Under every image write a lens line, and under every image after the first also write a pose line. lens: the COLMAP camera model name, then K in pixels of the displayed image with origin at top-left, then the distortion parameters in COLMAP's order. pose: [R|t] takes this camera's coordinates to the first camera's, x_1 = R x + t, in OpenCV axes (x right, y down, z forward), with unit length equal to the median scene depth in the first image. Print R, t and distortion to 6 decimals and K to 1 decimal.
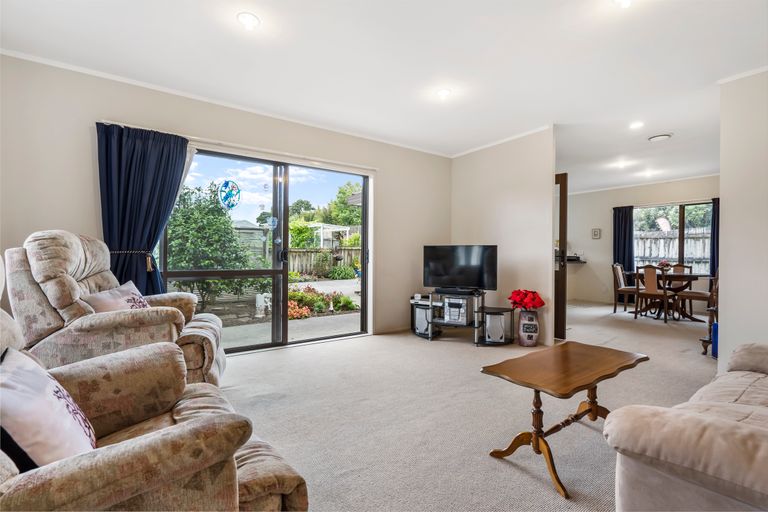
lens RADIAL K [[352.3, 0, 367.3], [0, 352.3, 256.2], [0, 0, 1]] dist [-0.008190, 0.001671]
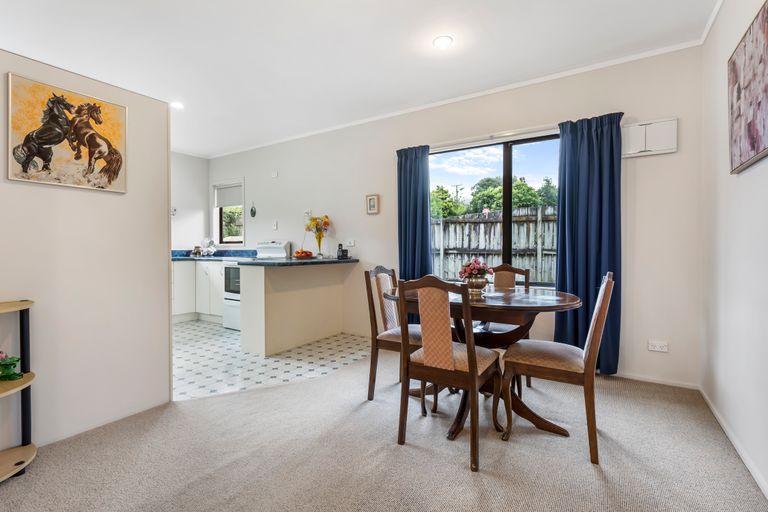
lens RADIAL K [[352.3, 0, 379.3], [0, 352.3, 251.3], [0, 0, 1]] dist [-0.008190, 0.001671]
pose [[0.921683, -0.012076, 0.387755, 0.390275], [0.010211, 0.999924, 0.006870, 0.000974], [-0.387808, -0.002372, 0.921737, 0.444241]]
